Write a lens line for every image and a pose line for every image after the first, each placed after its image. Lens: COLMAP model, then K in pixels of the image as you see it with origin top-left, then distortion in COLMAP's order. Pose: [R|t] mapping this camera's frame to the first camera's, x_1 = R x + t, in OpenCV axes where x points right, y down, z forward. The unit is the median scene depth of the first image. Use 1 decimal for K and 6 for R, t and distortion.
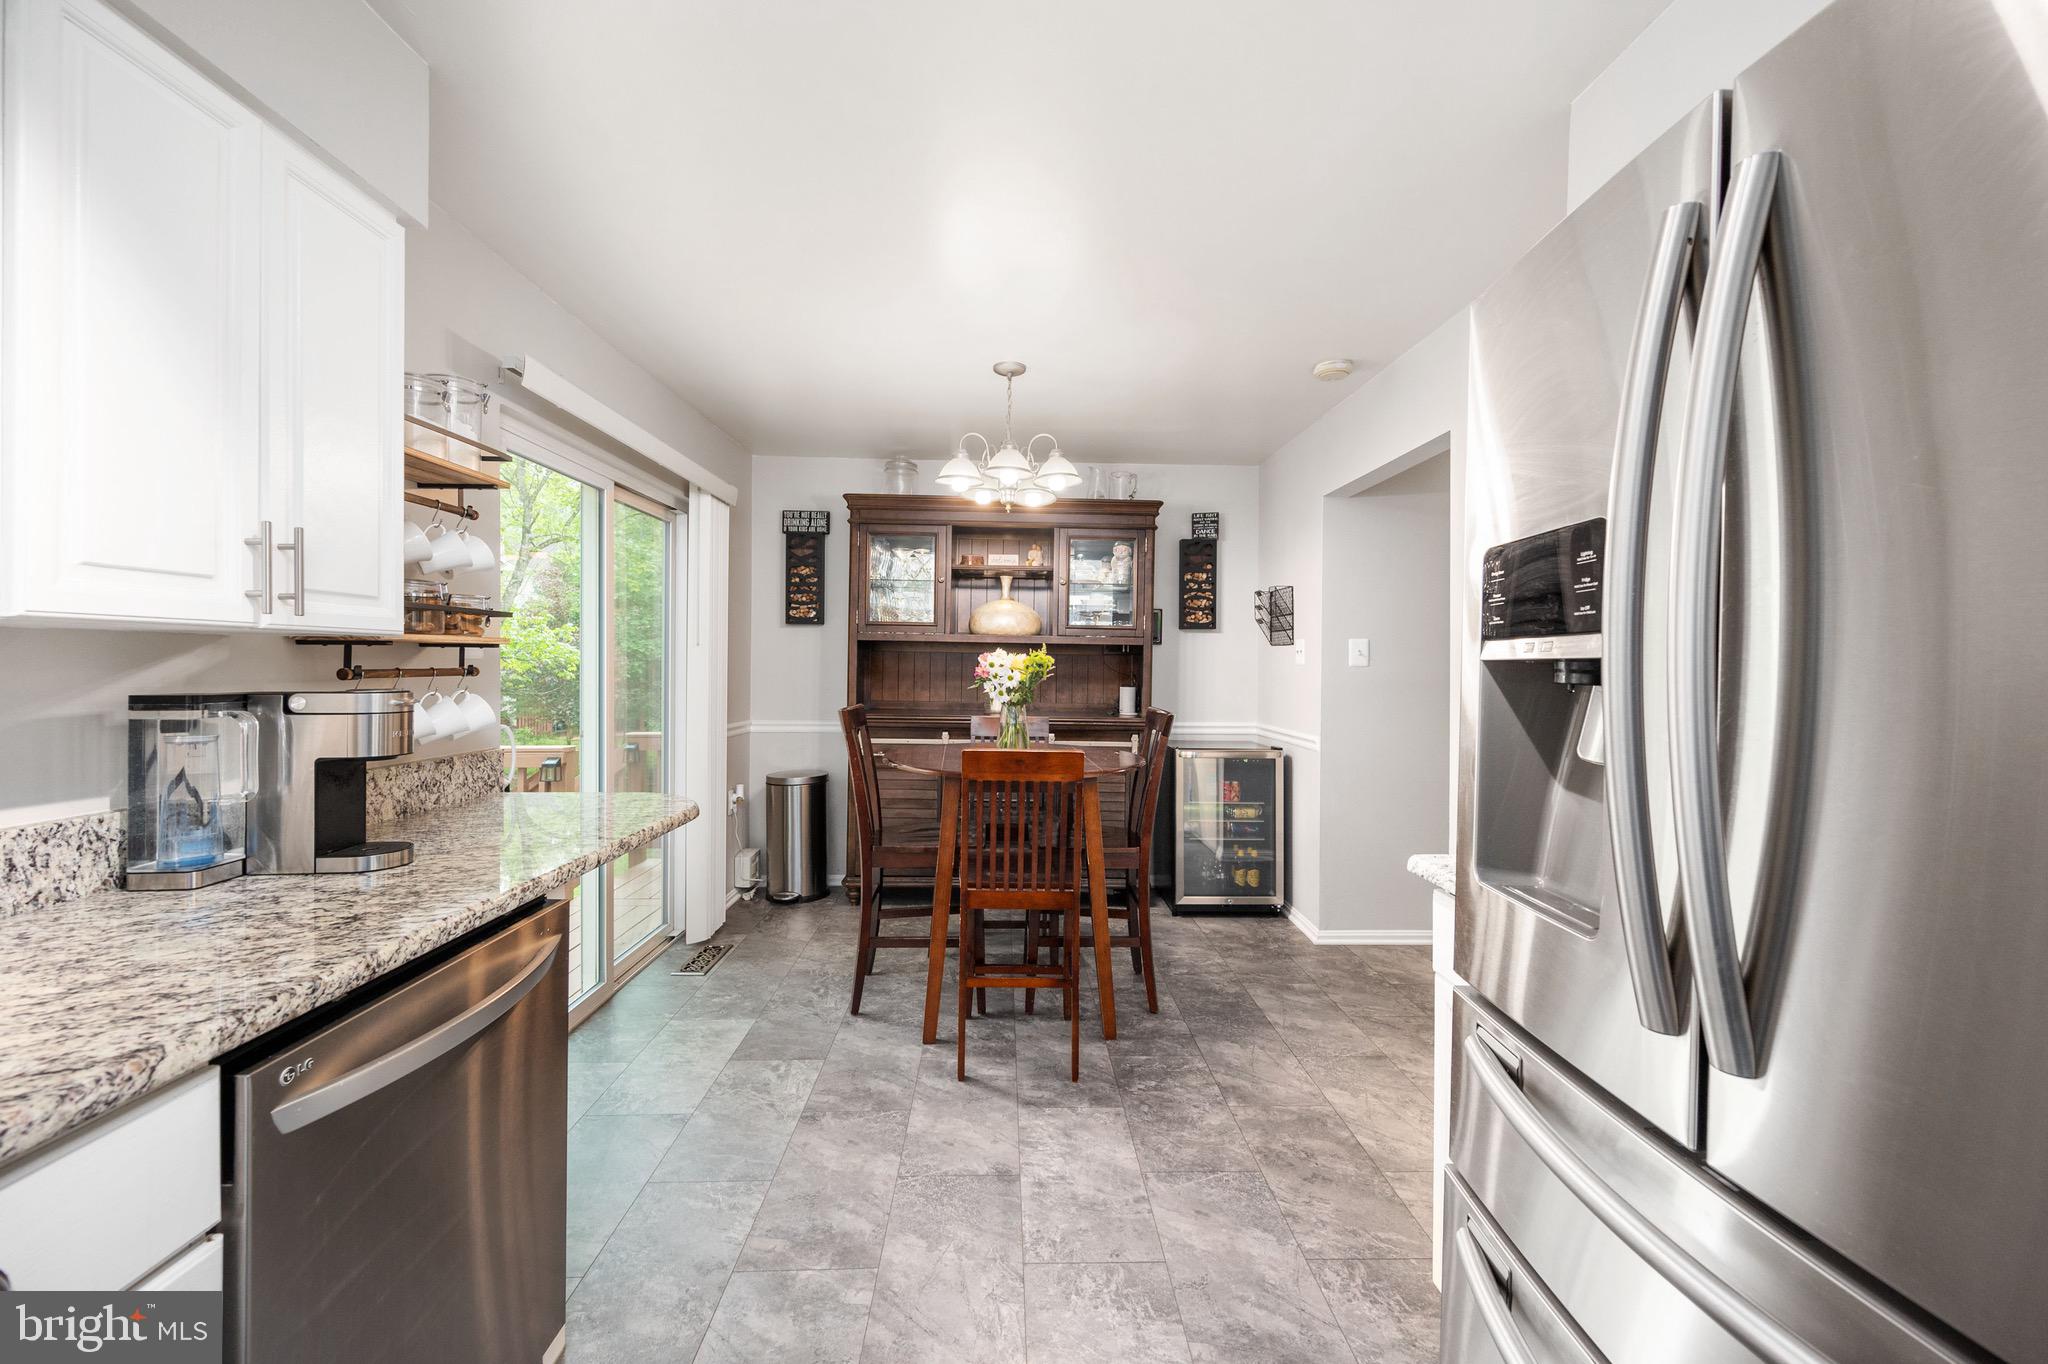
lens RADIAL K [[811.6, 0, 1005.5], [0, 811.6, 667.5], [0, 0, 1]] dist [0.000764, -0.000053]
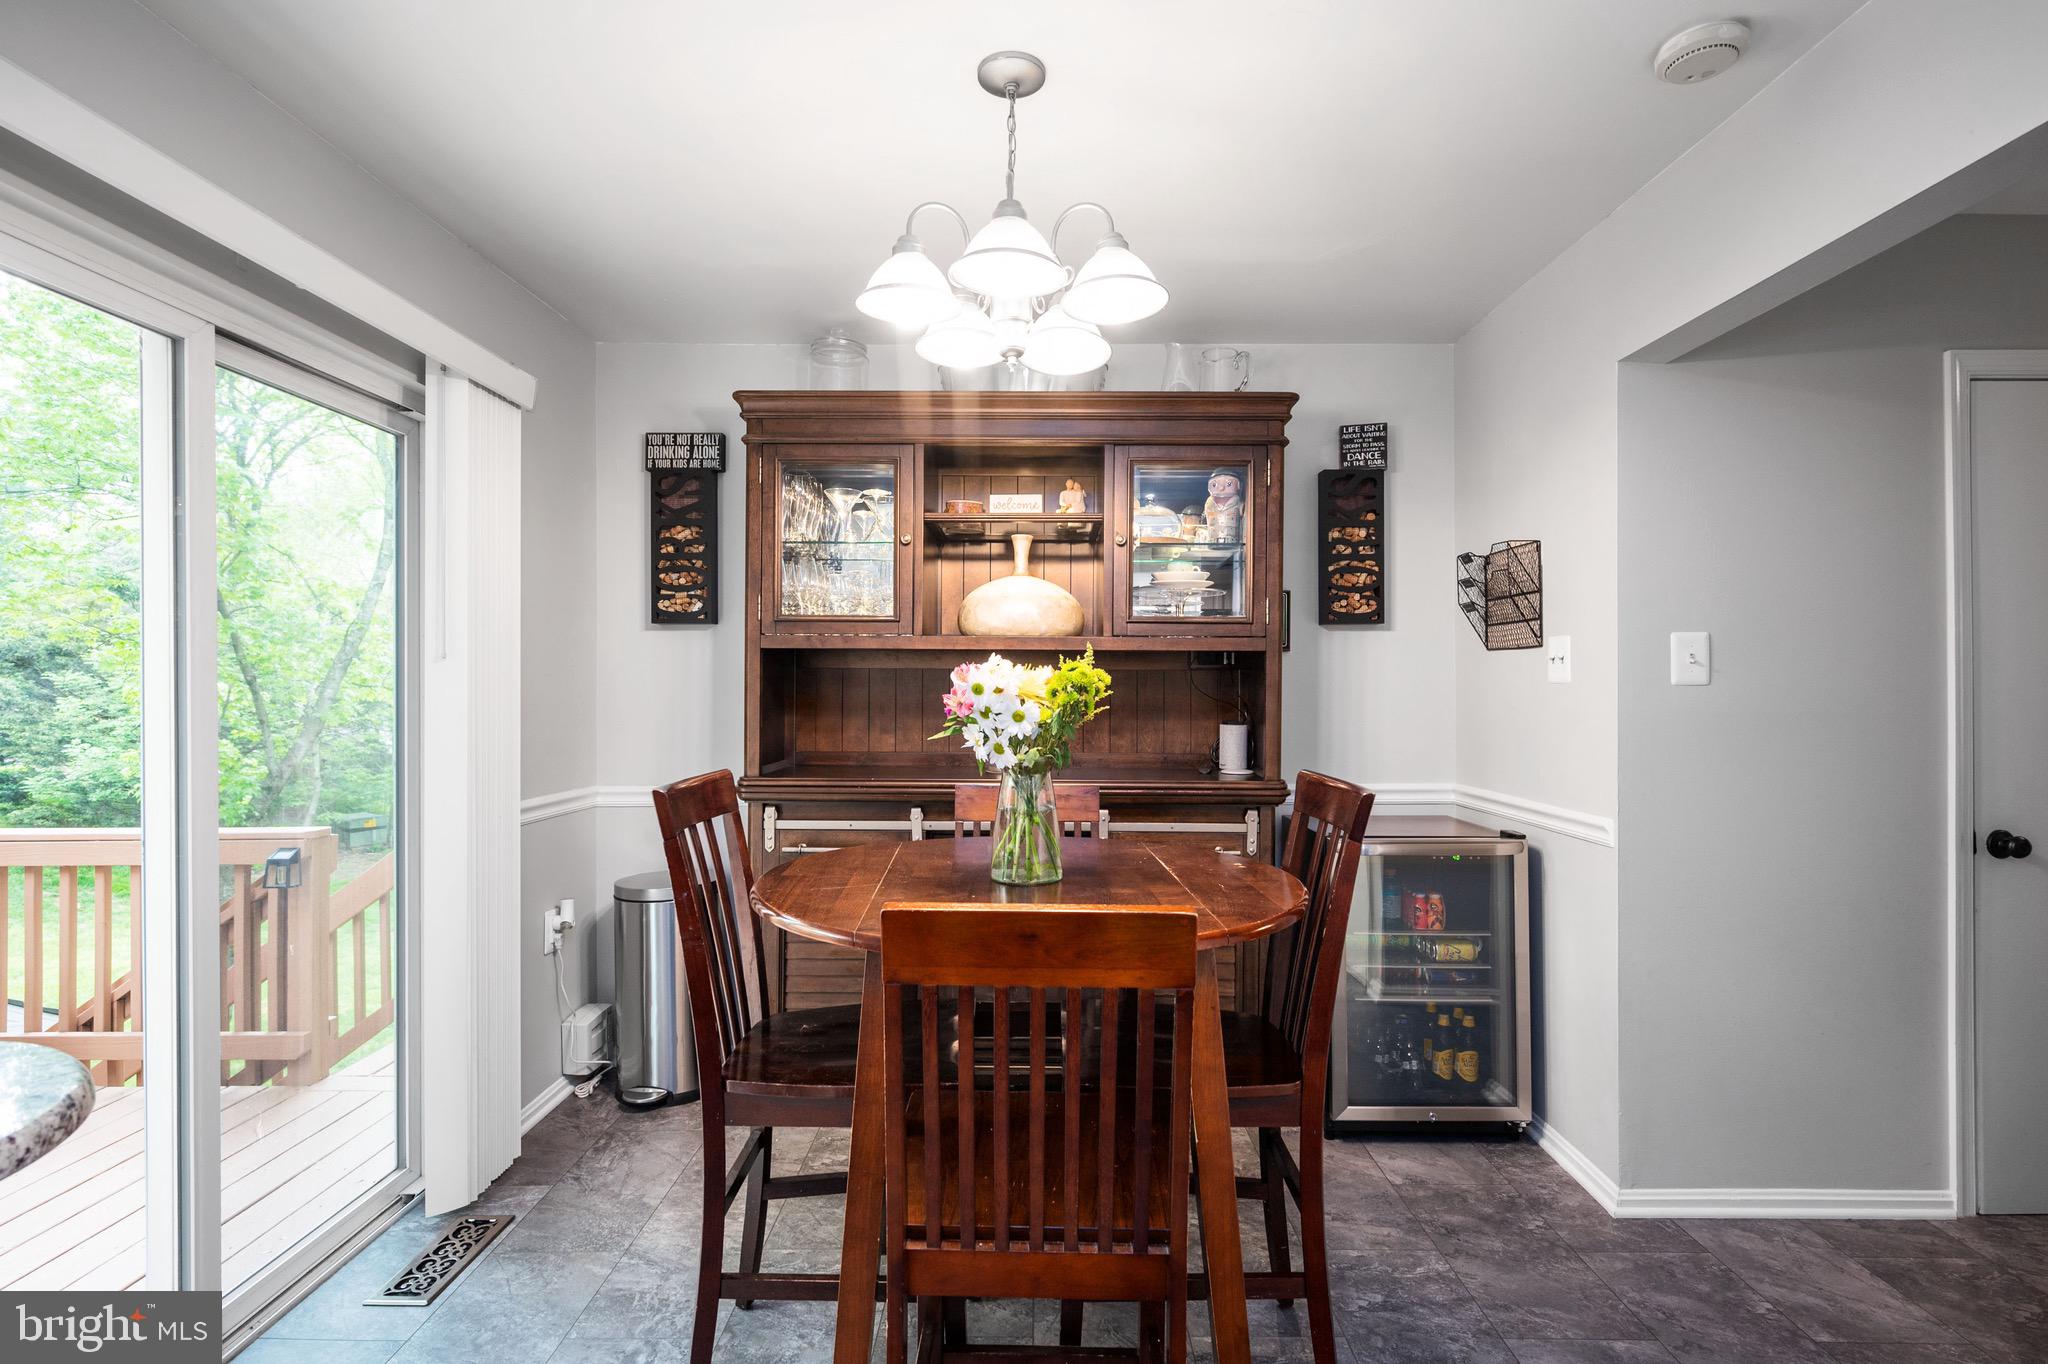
lens RADIAL K [[985.1, 0, 1024.4], [0, 985.1, 689.4], [0, 0, 1]] dist [0.012725, 0.000991]
pose [[0.999802, -0.010643, -0.016830, 0.014381], [0.010597, 0.999940, -0.002795, -0.001081], [0.016859, 0.002616, 0.999854, 0.312457]]
